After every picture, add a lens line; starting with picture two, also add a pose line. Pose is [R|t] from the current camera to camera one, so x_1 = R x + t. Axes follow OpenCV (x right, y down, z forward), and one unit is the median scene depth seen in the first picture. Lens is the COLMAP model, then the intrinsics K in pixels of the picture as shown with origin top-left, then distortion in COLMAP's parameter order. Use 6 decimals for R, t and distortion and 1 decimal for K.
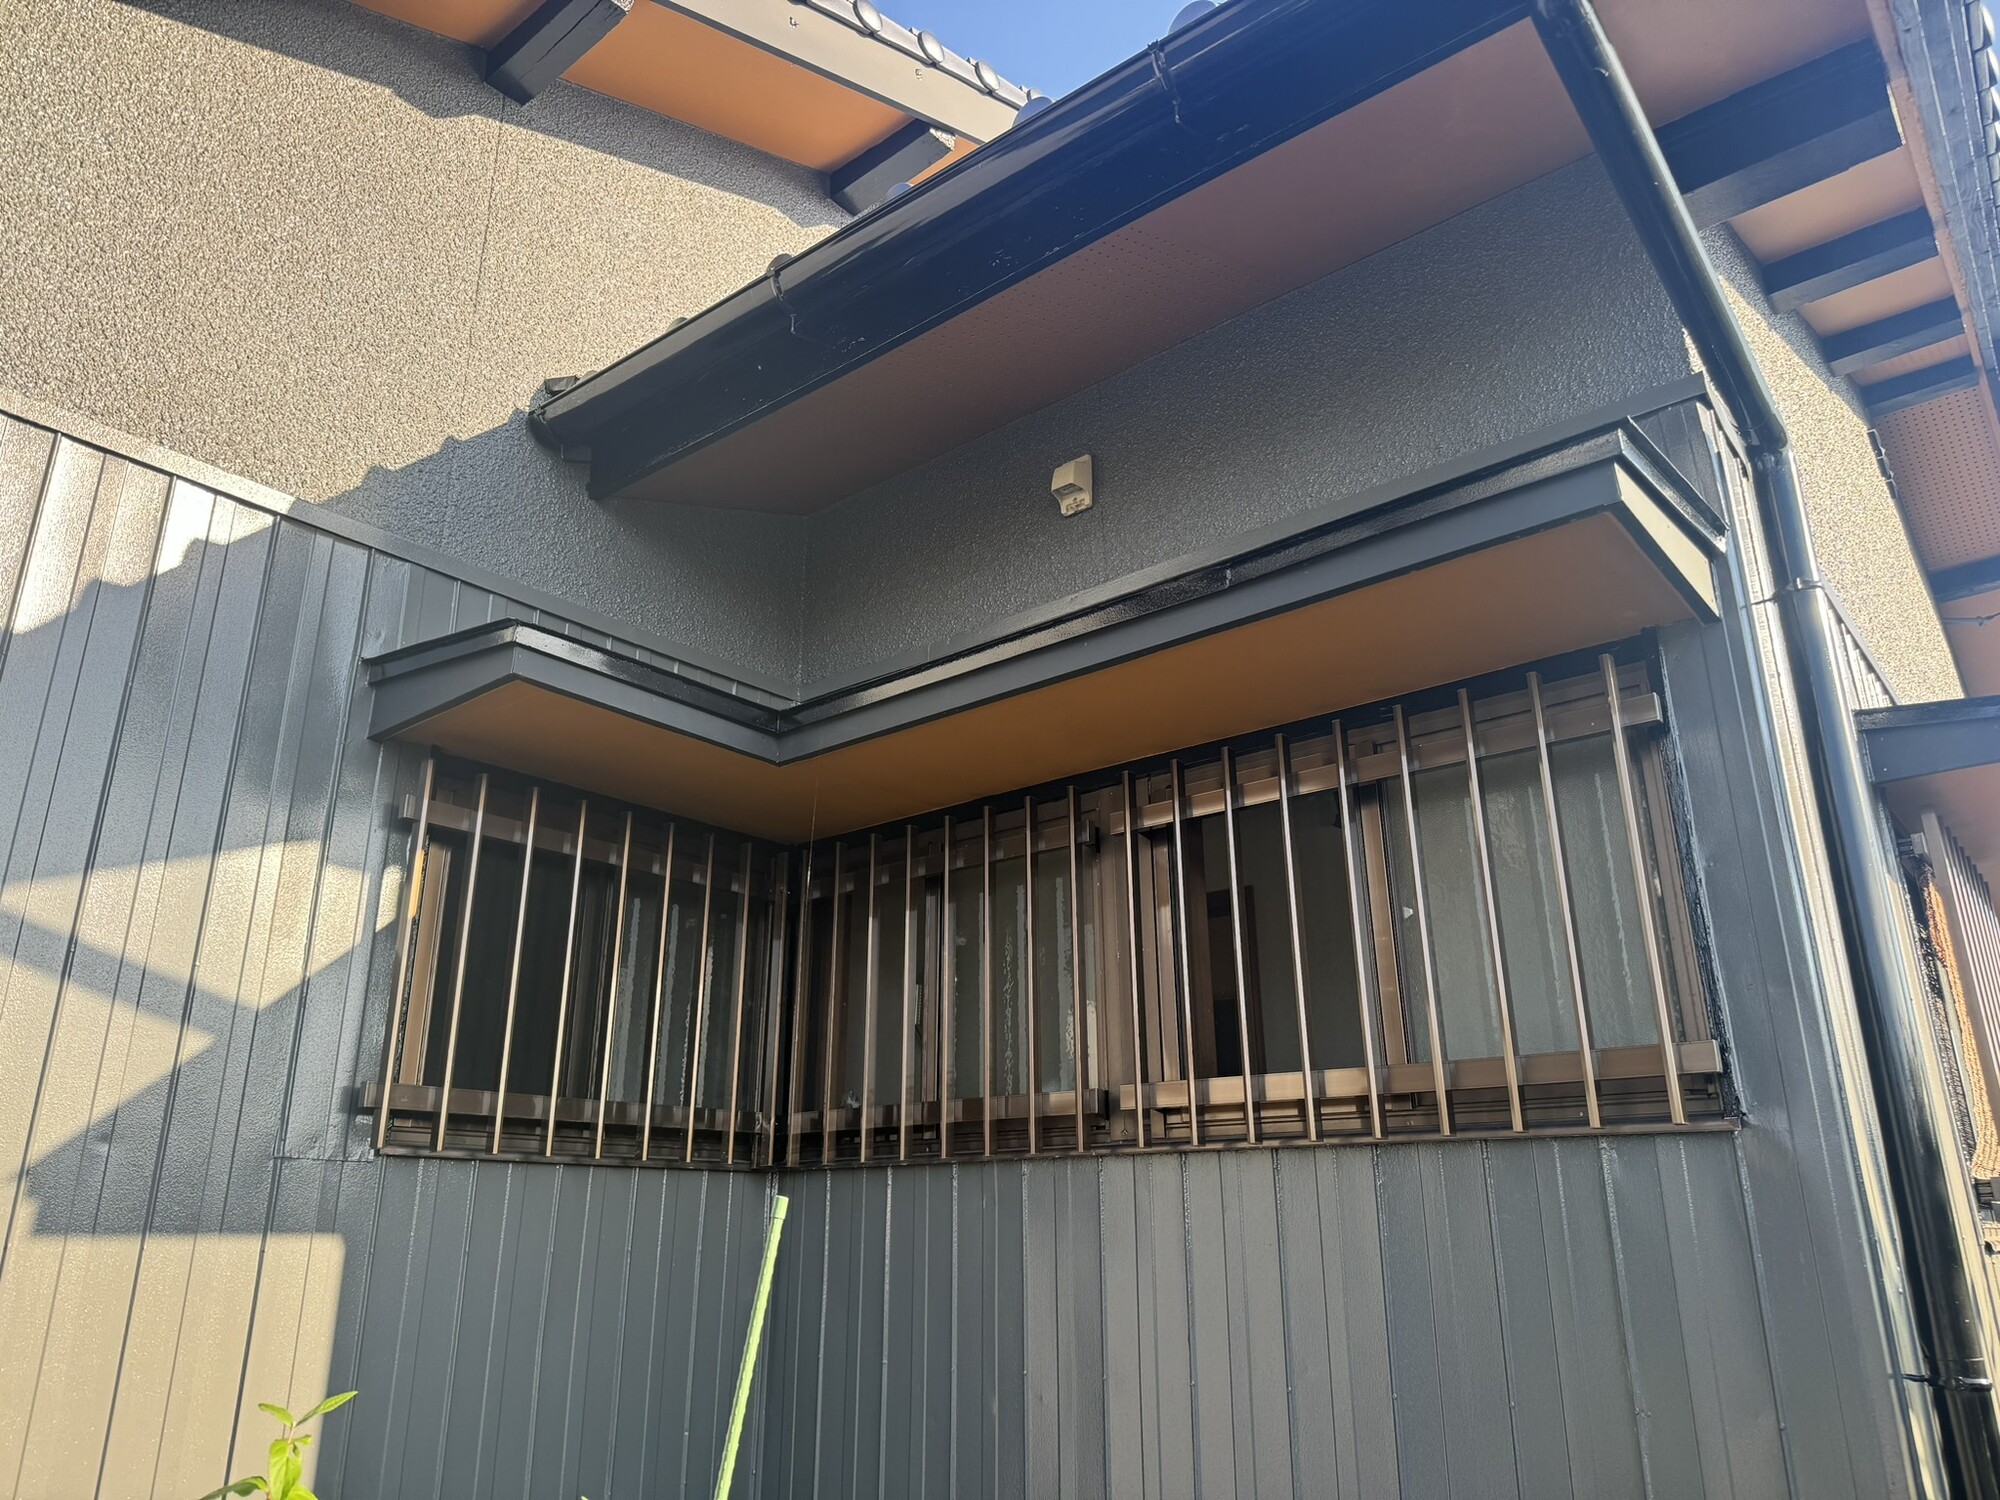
lens RADIAL K [[1411.1, 0, 988.8], [0, 1411.1, 739.5], [0, 0, 1]] dist [0.001686, -0.011913]
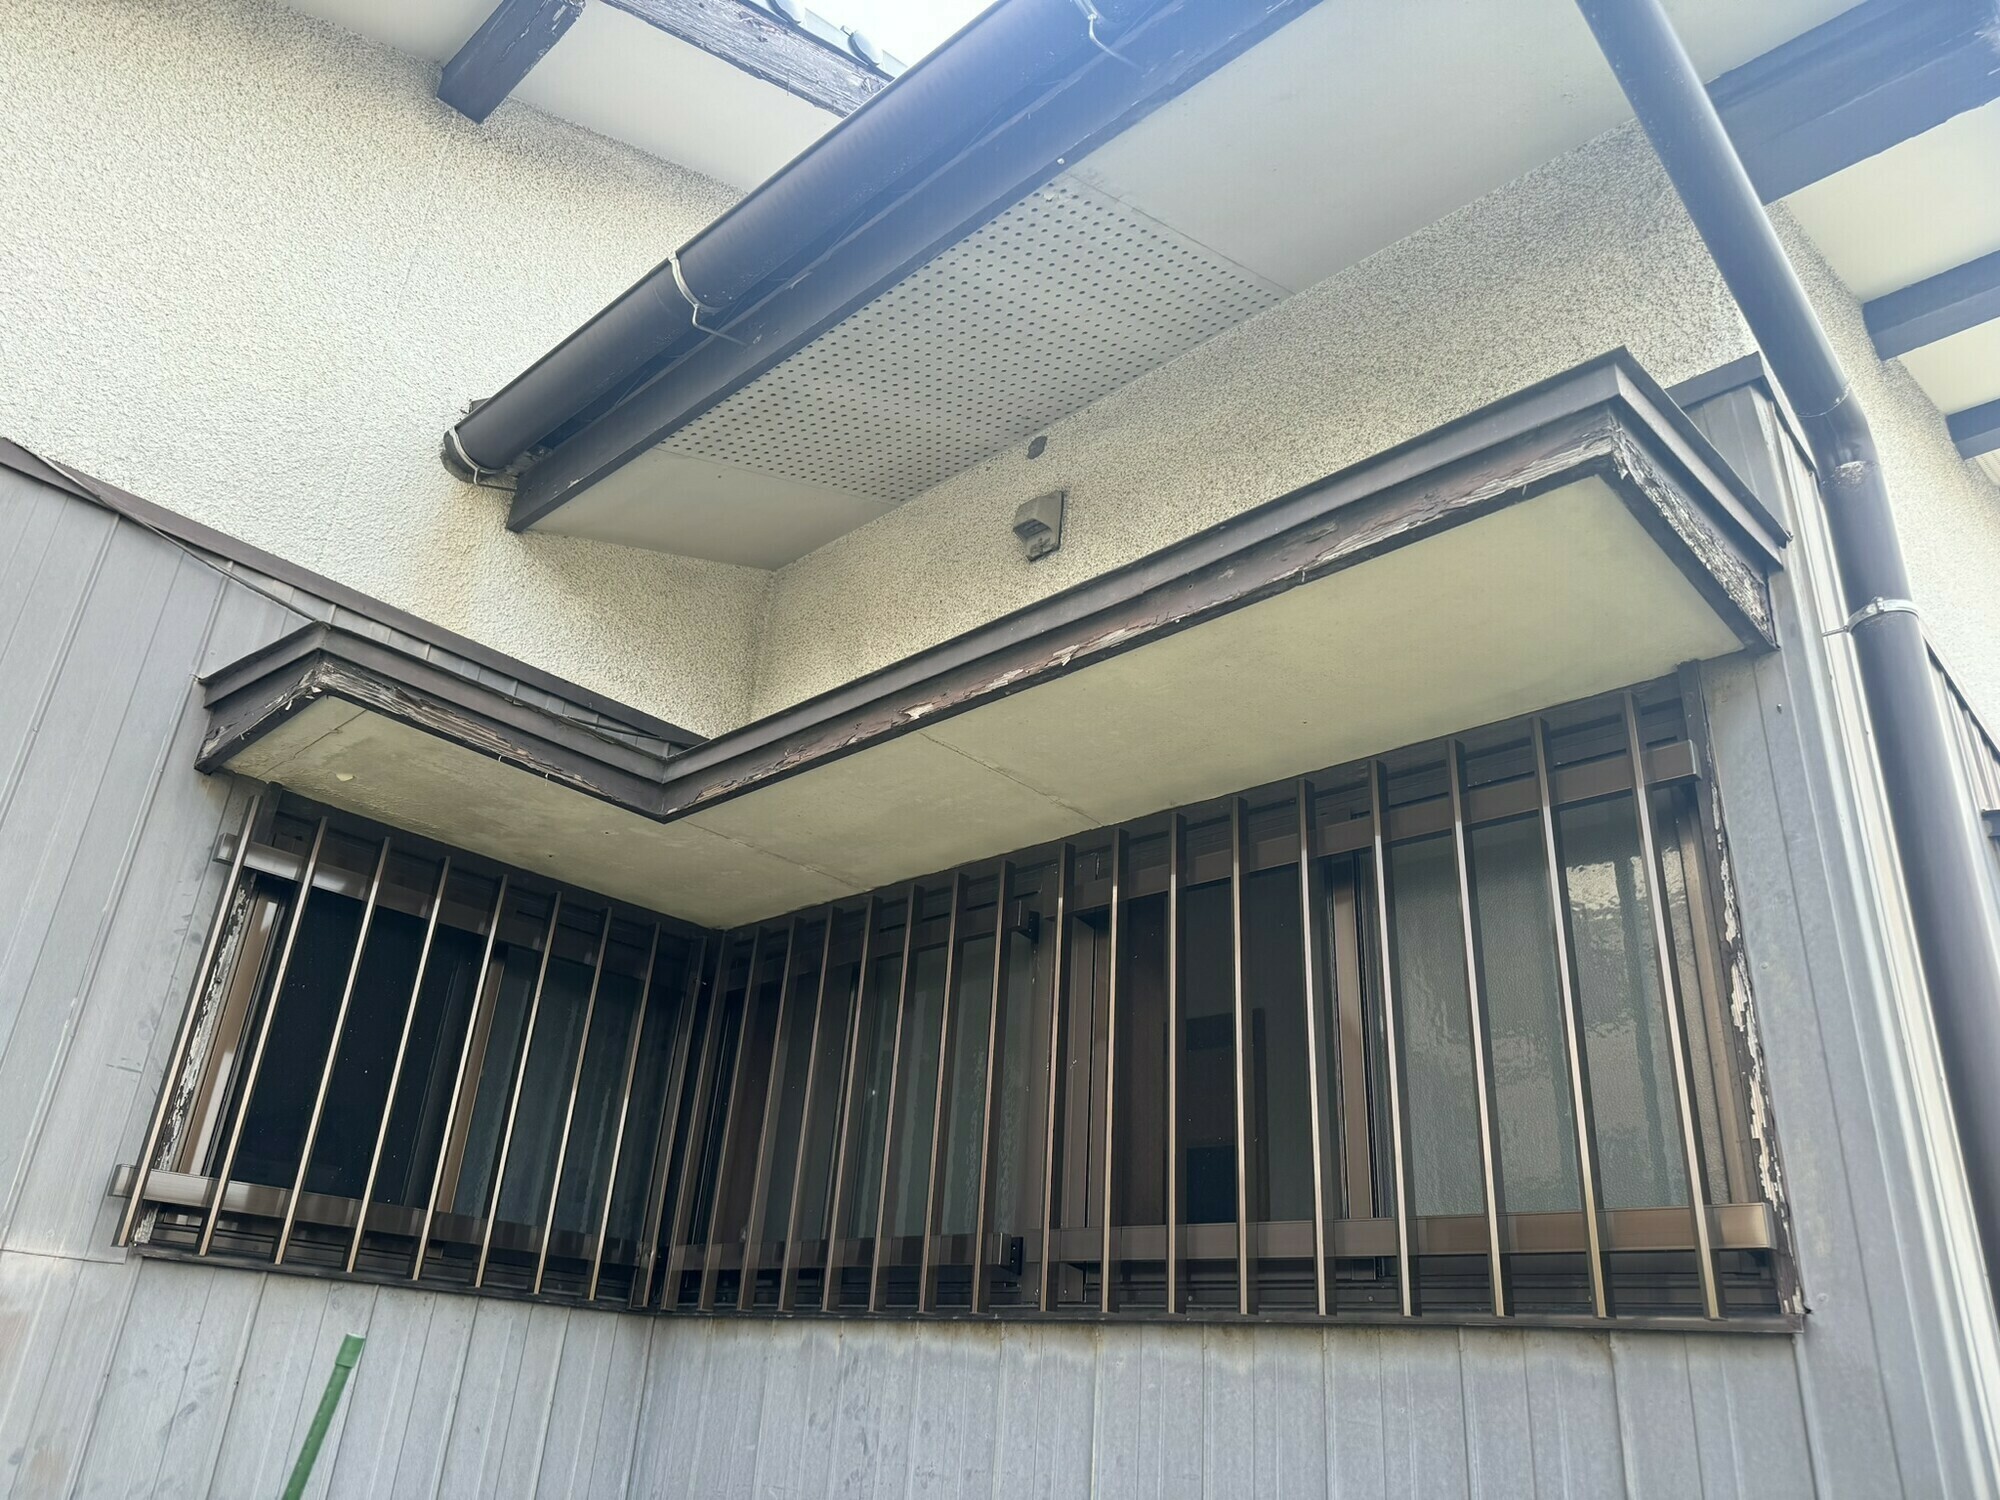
lens RADIAL K [[1411.1, 0, 1006.8], [0, 1411.1, 752.0], [0, 0, 1]] dist [0.001686, -0.011913]
pose [[0.996018, 0.035644, -0.081716, 0.133709], [-0.043673, 0.994160, -0.098680, 0.053438], [0.077721, 0.101856, 0.991758, 0.170023]]
